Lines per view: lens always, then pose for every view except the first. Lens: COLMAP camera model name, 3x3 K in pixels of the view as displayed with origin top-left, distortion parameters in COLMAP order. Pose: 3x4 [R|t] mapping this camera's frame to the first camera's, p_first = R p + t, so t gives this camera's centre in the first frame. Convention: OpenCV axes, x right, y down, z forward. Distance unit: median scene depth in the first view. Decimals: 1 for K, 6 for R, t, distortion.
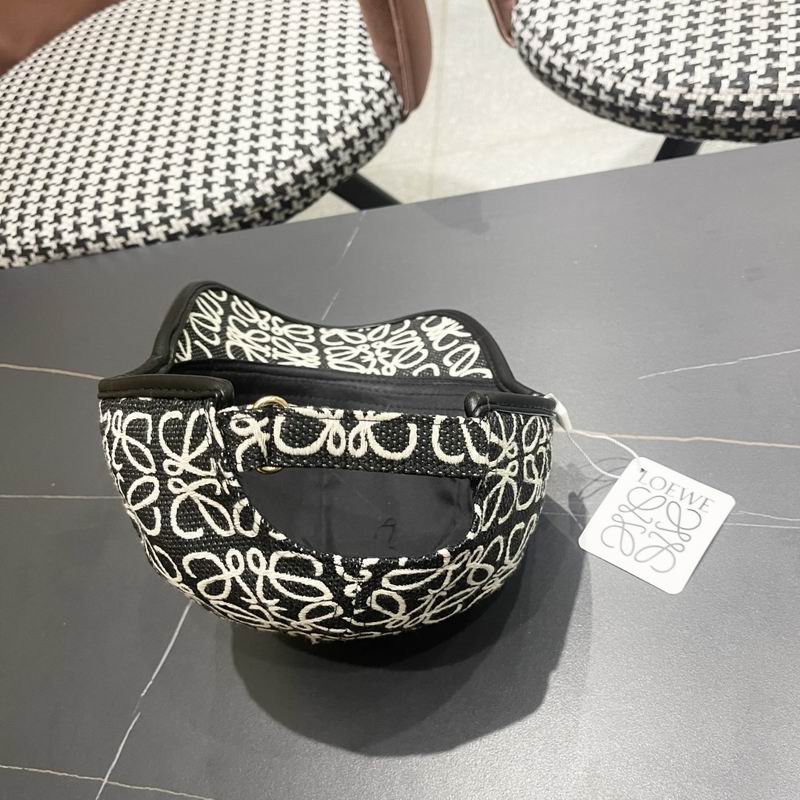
lens RADIAL K [[832.8, 0, 400.4], [0, 832.8, 411.4], [0, 0, 1]] dist [0.017712, 0.000000]
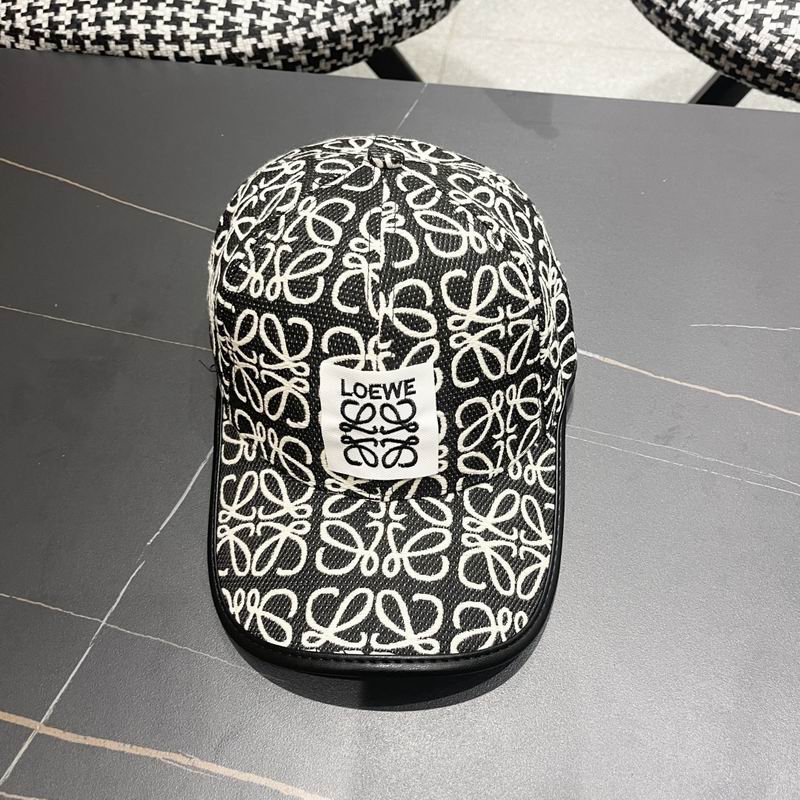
lens RADIAL K [[832.8, 0, 415.5], [0, 832.8, 413.8], [0, 0, 1]] dist [0.017712, 0.000000]
pose [[0.970872, 0.190629, 0.145148, -0.112003], [-0.208570, 0.970568, 0.120403, 0.008355], [-0.117924, -0.147169, 0.982057, 0.024783]]
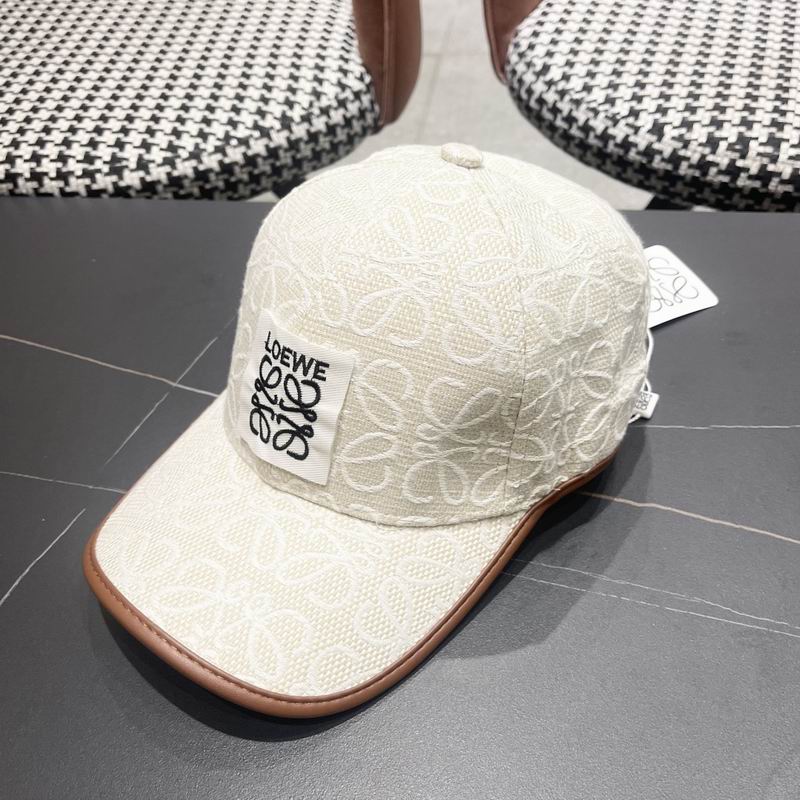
lens RADIAL K [[832.8, 0, 400.2], [0, 832.8, 404.9], [0, 0, 1]] dist [0.017712, 0.000000]
pose [[0.980315, 0.181281, 0.078231, 0.013390], [-0.173298, 0.979879, -0.099017, 0.039374], [-0.094607, 0.083511, 0.992006, 0.117192]]
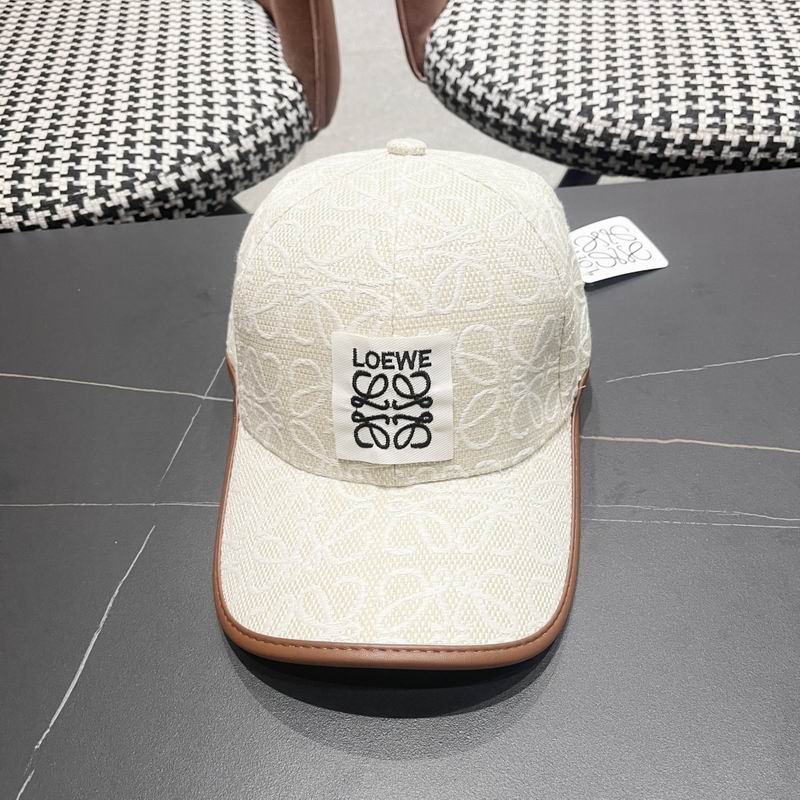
lens RADIAL K [[832.8, 0, 400.2], [0, 832.8, 399.4], [0, 0, 1]] dist [0.017712, 0.000000]
pose [[0.974076, 0.045910, 0.221515, -0.106496], [-0.020055, 0.992860, -0.117588, 0.067331], [-0.225332, 0.110097, 0.968041, 0.093114]]
